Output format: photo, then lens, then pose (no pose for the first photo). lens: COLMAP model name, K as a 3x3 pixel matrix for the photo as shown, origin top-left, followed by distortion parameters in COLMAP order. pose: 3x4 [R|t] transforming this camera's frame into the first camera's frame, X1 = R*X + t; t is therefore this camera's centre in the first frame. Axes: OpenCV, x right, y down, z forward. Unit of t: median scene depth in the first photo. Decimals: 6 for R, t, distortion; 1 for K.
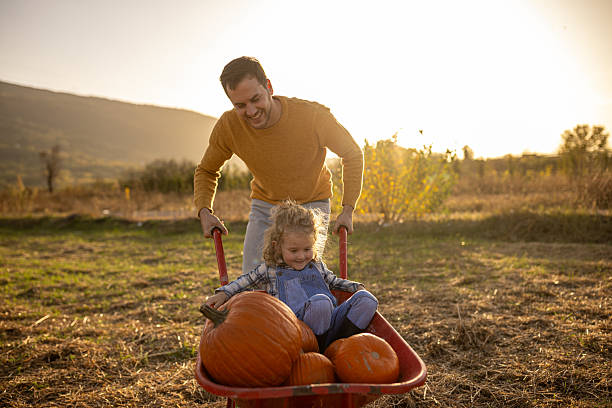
lens RADIAL K [[581.3, 0, 305.9], [0, 581.3, 204.2], [0, 0, 1]] dist [-0.001181, 0.000000]
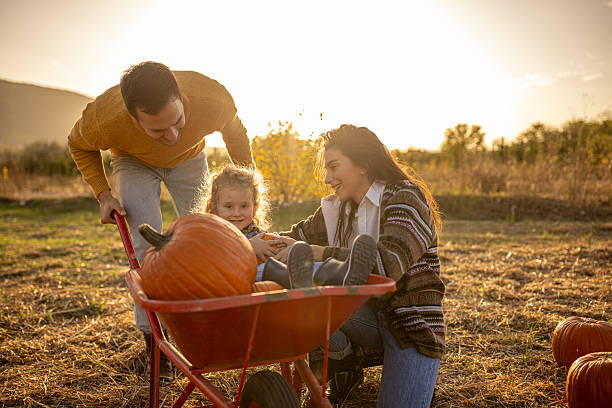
lens RADIAL K [[581.3, 0, 303.0], [0, 581.3, 204.8], [0, 0, 1]] dist [-0.001181, 0.000000]
pose [[0.983653, 0.016387, 0.179329, -0.016735], [-0.019500, 0.999688, 0.015614, 0.024095], [-0.179017, -0.018855, 0.983665, 0.002233]]
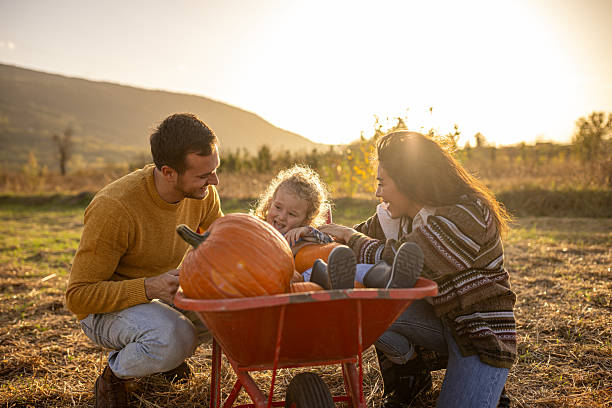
lens RADIAL K [[581.3, 0, 300.4], [0, 581.3, 204.3], [0, 0, 1]] dist [-0.001181, 0.000000]
pose [[0.999585, 0.011181, -0.026554, 0.004664], [-0.010567, 0.999677, 0.023131, 0.022955], [0.026804, -0.022841, 0.999380, 0.002917]]
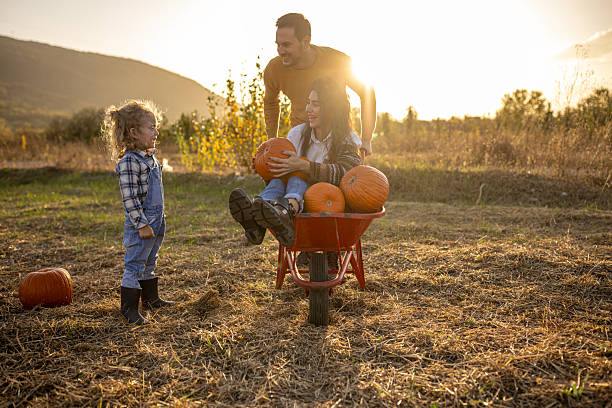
lens RADIAL K [[581.3, 0, 309.0], [0, 581.3, 198.3], [0, 0, 1]] dist [-0.001181, 0.000000]
pose [[0.995516, 0.019240, 0.092613, 0.194121], [-0.025057, 0.997758, 0.062061, 0.010388], [-0.091211, -0.064104, 0.993766, 0.124181]]
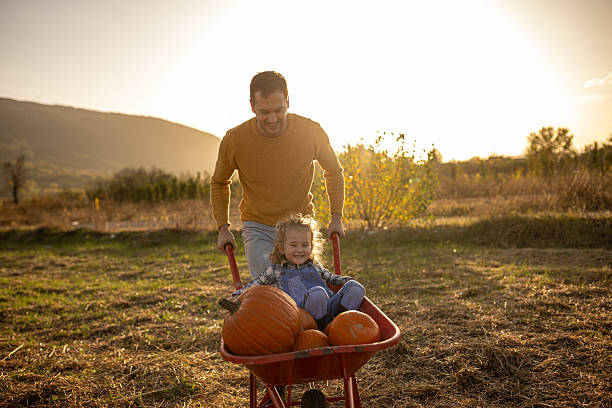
lens RADIAL K [[581.3, 0, 300.5], [0, 581.3, 199.4], [0, 0, 1]] dist [-0.001181, 0.000000]
pose [[0.998929, -0.019283, 0.042052, -0.024045], [0.020038, 0.999644, -0.017618, -0.005565], [-0.041698, 0.018441, 0.998960, 0.039530]]
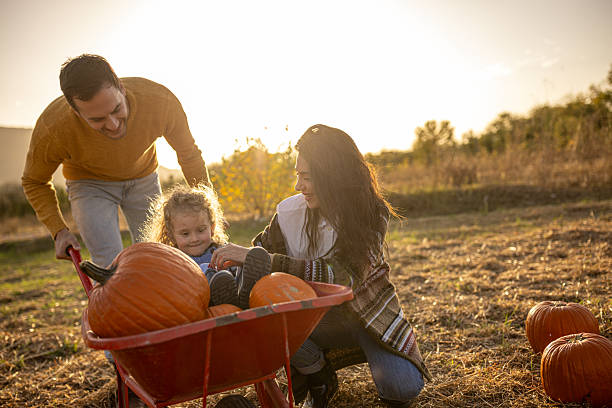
lens RADIAL K [[581.3, 0, 306.5], [0, 581.3, 213.6], [0, 0, 1]] dist [-0.001181, 0.000000]
pose [[0.971600, -0.089686, 0.218977, -0.007545], [0.089154, 0.995942, 0.012328, 0.023768], [-0.219194, 0.007544, 0.975652, 0.004111]]
